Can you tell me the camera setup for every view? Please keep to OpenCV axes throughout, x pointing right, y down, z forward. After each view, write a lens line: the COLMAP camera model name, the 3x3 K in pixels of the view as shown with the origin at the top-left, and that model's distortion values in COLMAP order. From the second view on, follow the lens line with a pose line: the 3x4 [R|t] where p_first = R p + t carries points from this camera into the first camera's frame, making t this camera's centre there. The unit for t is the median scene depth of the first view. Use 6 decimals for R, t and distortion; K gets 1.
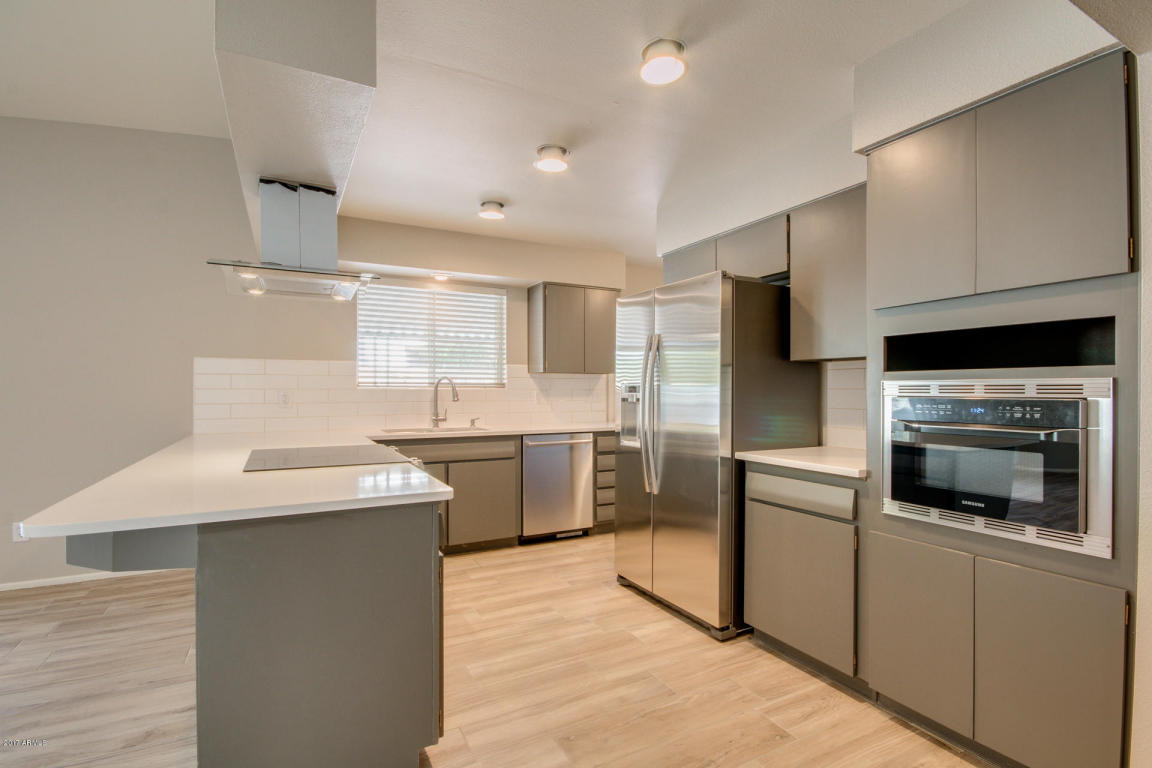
lens RADIAL K [[548.4, 0, 572.7], [0, 548.4, 392.5], [0, 0, 1]] dist [0.001611, 0.000332]
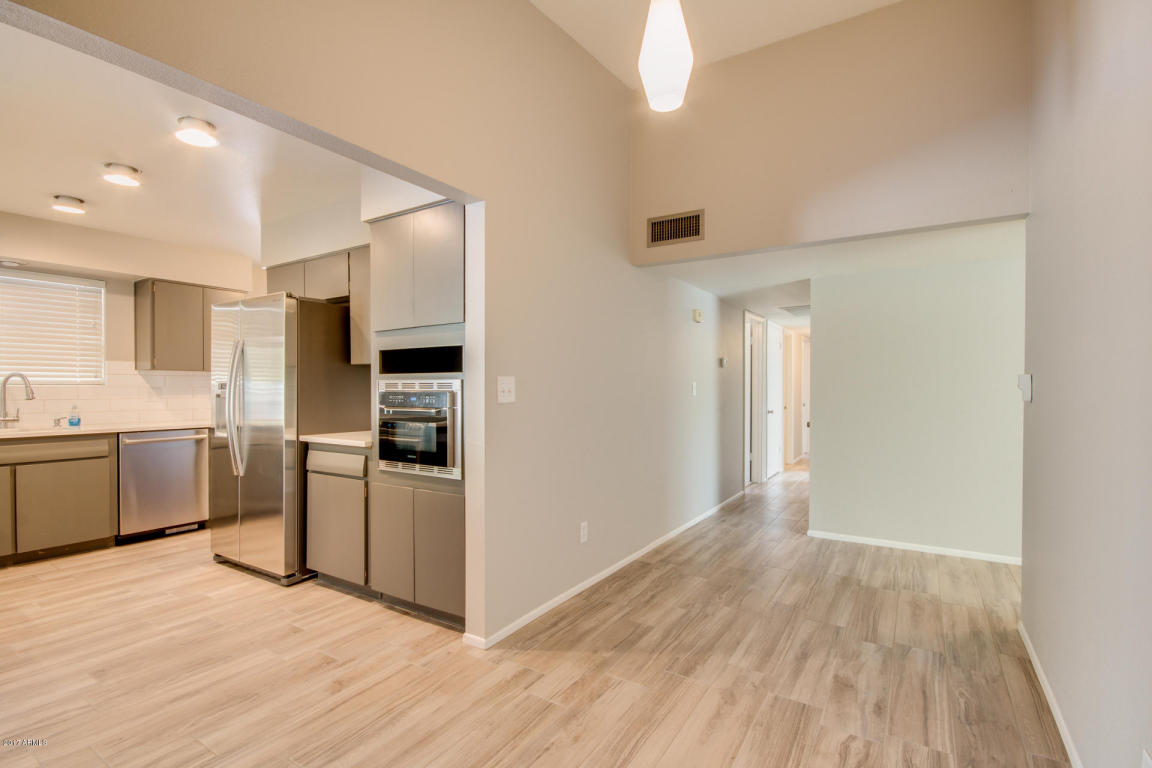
lens RADIAL K [[551.0, 0, 573.5], [0, 551.0, 392.2], [0, 0, 1]] dist [0.003099, -0.006773]
pose [[0.875195, -0.004225, 0.483752, 0.217199], [0.003226, 0.999991, 0.002898, 0.005785], [-0.483760, -0.000976, 0.875200, -0.391307]]
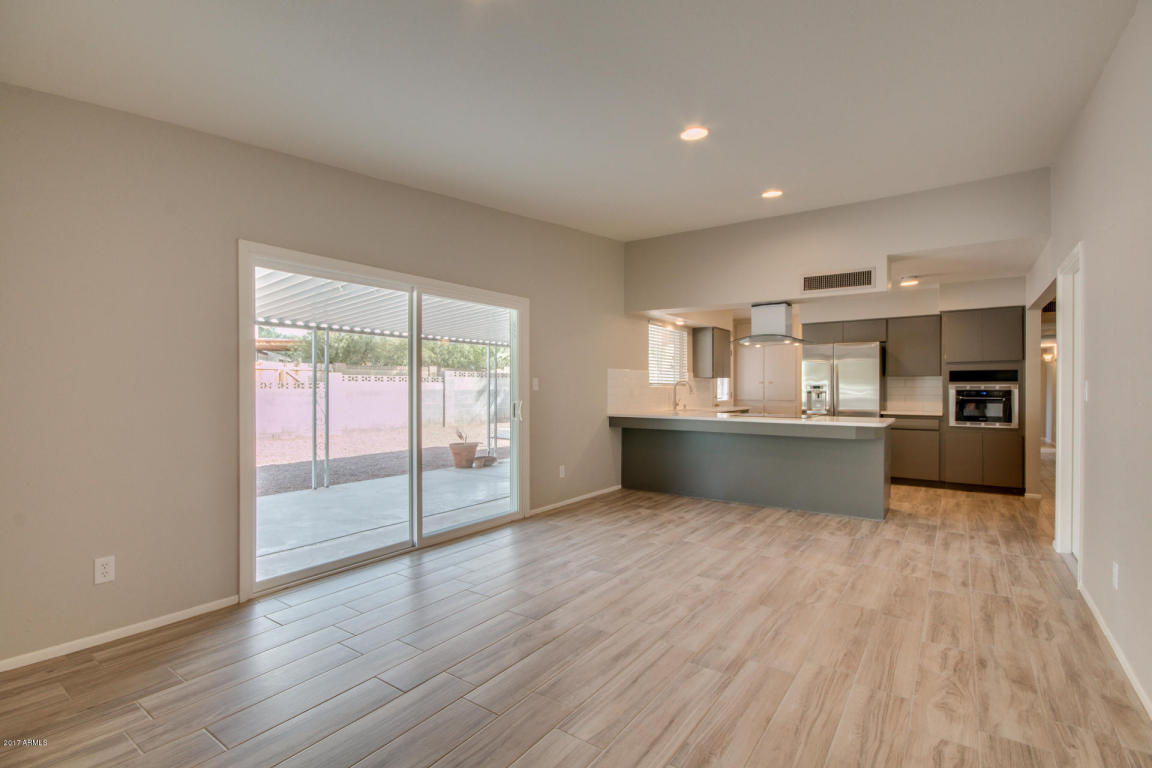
lens RADIAL K [[526.5, 0, 583.0], [0, 526.5, 387.6], [0, 0, 1]] dist [-0.002557, -0.007115]
pose [[0.886419, 0.000641, 0.462883, -1.939228], [0.001708, 0.999988, -0.004655, 0.003942], [-0.462881, 0.004917, 0.886407, -0.512749]]
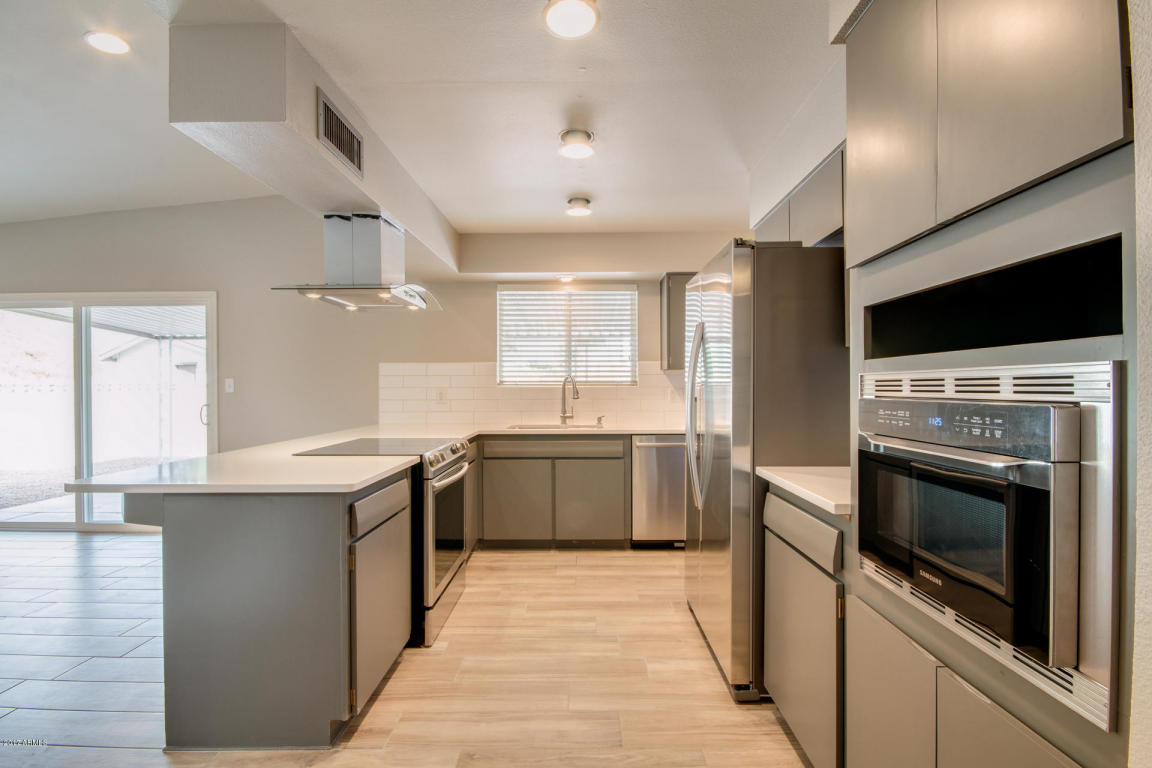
lens RADIAL K [[538.0, 0, 572.2], [0, 538.0, 387.2], [0, 0, 1]] dist [-0.001963, -0.000373]
pose [[0.877945, -0.003412, -0.478749, 0.401172], [0.000805, 0.999984, -0.005651, -0.000770], [0.478761, 0.004576, 0.877934, 0.179768]]
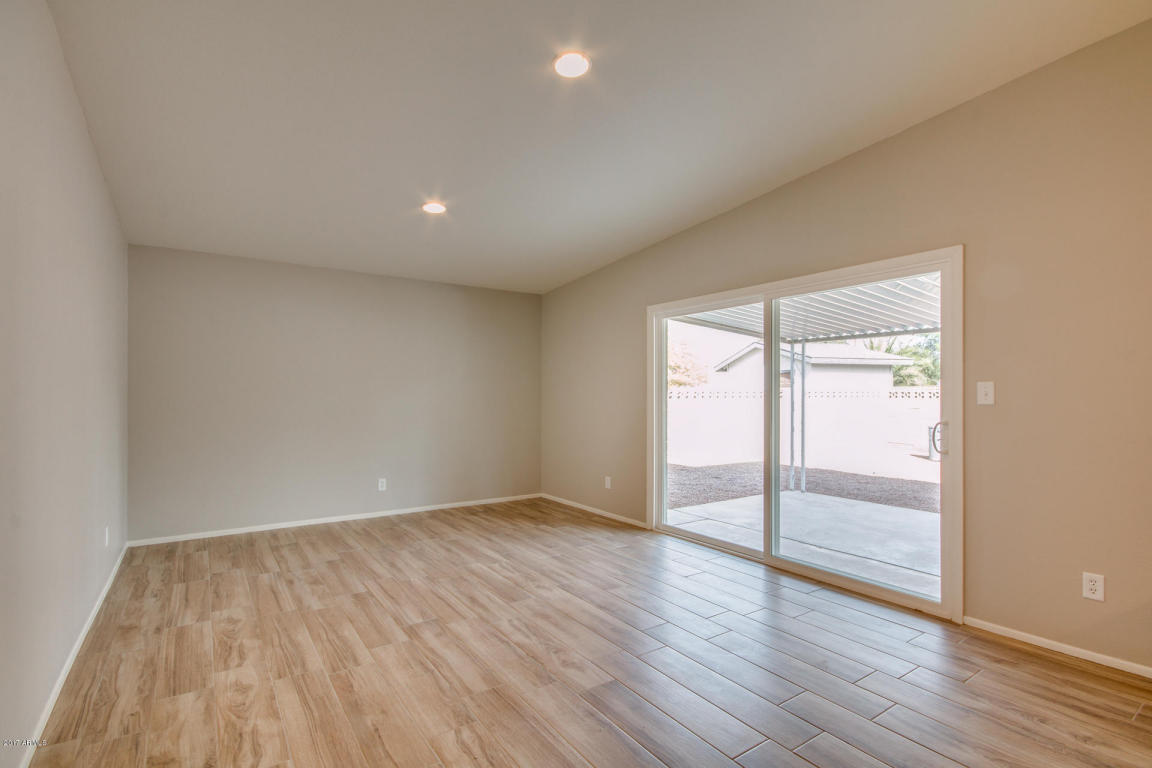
lens RADIAL K [[551.0, 0, 573.5], [0, 551.0, 392.2], [0, 0, 1]] dist [0.003099, -0.006773]
pose [[0.124706, -0.004737, -0.992182, -0.410865], [-0.008014, 0.999951, -0.005782, -0.005570], [0.992161, 0.008672, 0.124662, 0.218271]]
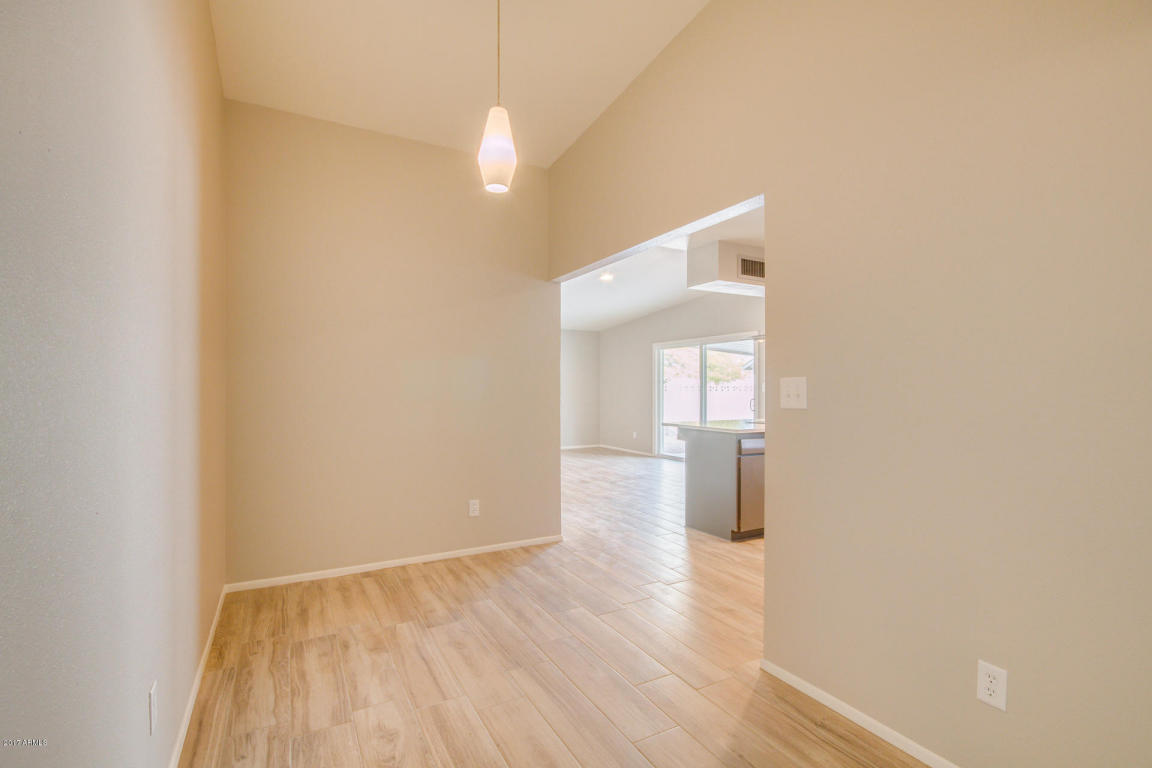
lens RADIAL K [[529.8, 0, 589.3], [0, 529.8, 408.0], [0, 0, 1]] dist [0.000025, 0.000067]
pose [[0.033679, 0.034820, -0.998826, 1.281931], [-0.006039, 0.999382, 0.034636, 0.001406], [0.999414, 0.004865, 0.033868, 0.157490]]
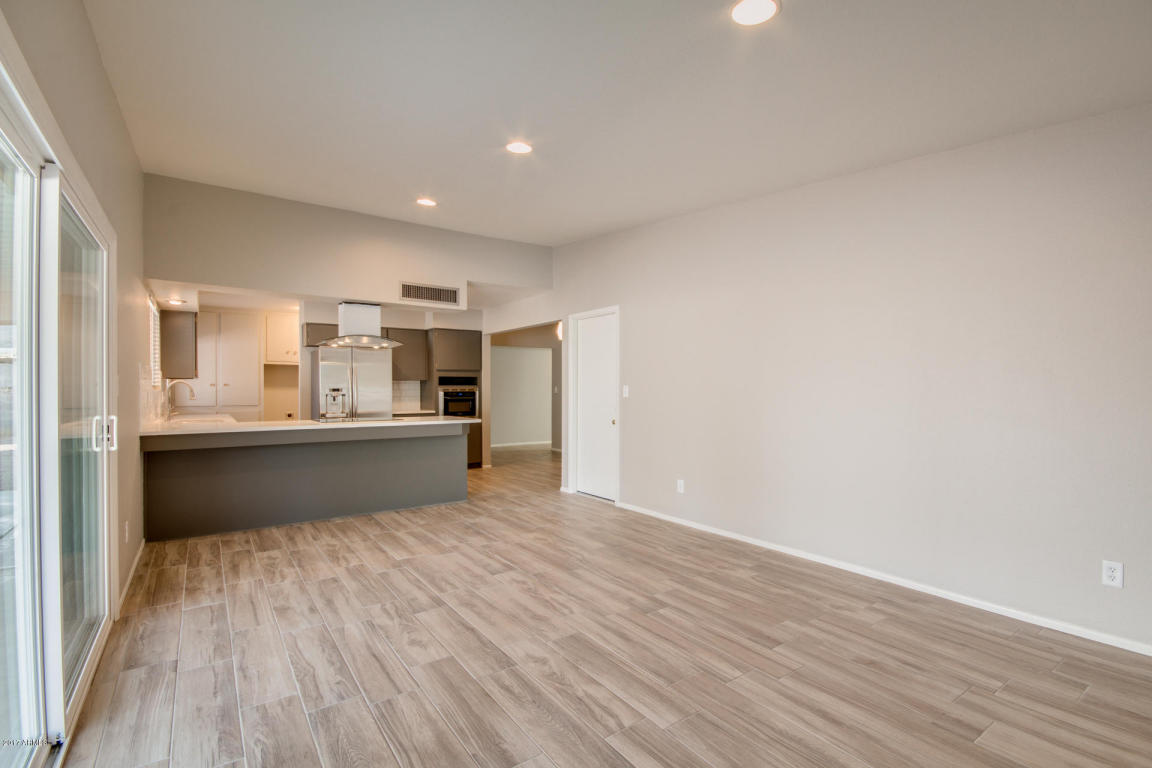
lens RADIAL K [[526.5, 0, 583.0], [0, 526.5, 387.6], [0, 0, 1]] dist [-0.002557, -0.007115]
pose [[-0.137213, 0.003277, 0.990536, -2.370546], [0.007273, 0.999971, -0.002300, -0.003617], [-0.990515, 0.006888, -0.137233, 0.340266]]
